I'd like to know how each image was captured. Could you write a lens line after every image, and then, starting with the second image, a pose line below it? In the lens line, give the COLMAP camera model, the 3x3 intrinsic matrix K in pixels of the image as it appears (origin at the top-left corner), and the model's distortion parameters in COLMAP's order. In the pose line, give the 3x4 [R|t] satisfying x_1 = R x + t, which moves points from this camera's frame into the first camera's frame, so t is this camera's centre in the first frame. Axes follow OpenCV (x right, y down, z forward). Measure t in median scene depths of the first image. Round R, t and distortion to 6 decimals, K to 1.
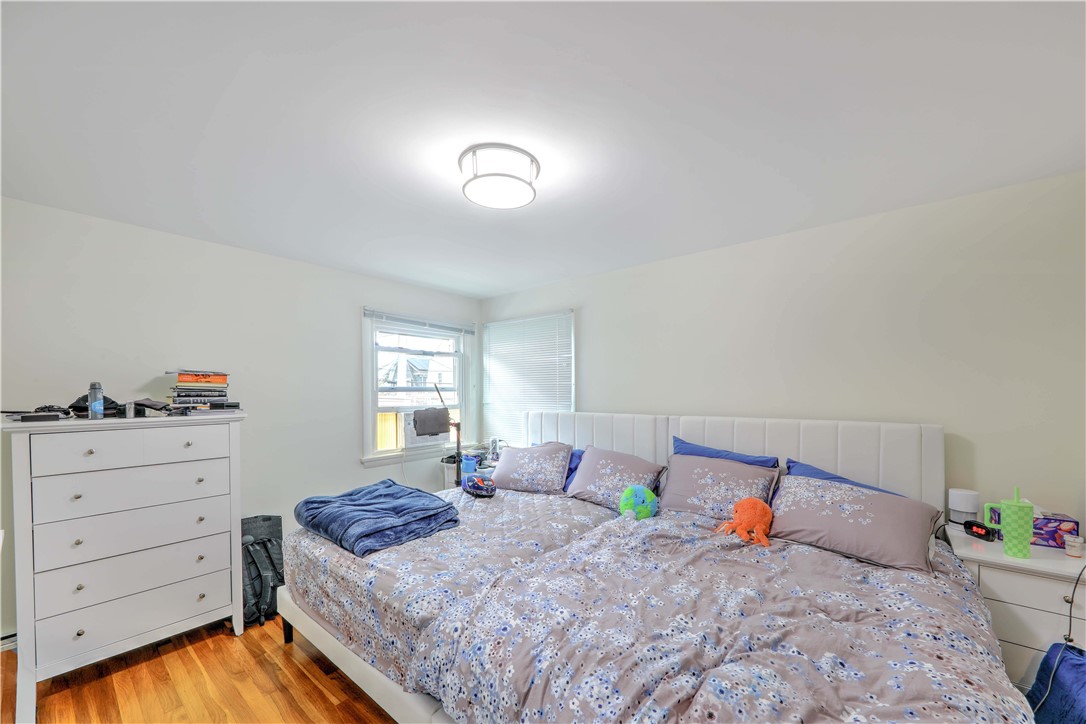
lens RADIAL K [[413.9, 0, 541.0], [0, 413.9, 391.2], [0, 0, 1]] dist [-0.000304, -0.000029]
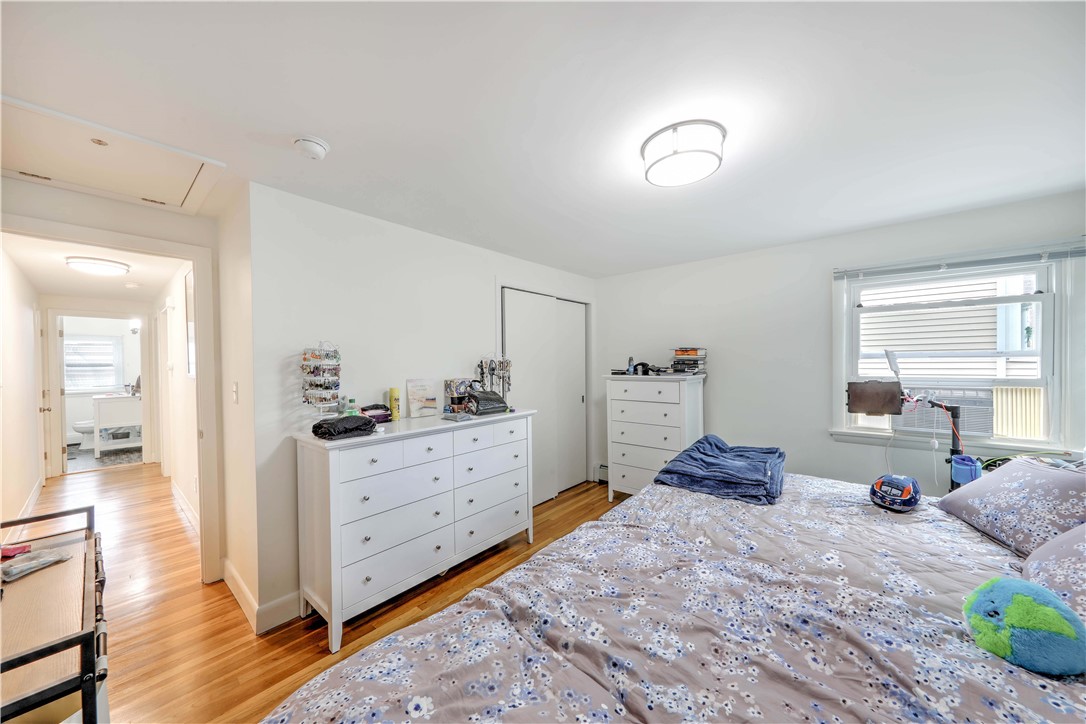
lens RADIAL K [[372.9, 0, 543.0], [0, 372.9, 362.0], [0, 0, 1]] dist [-0.000205, -0.000007]
pose [[-0.012930, 0.004963, -0.999904, 0.667106], [0.010071, 0.999938, 0.004833, -0.007696], [0.999866, -0.010007, -0.012979, 0.540815]]
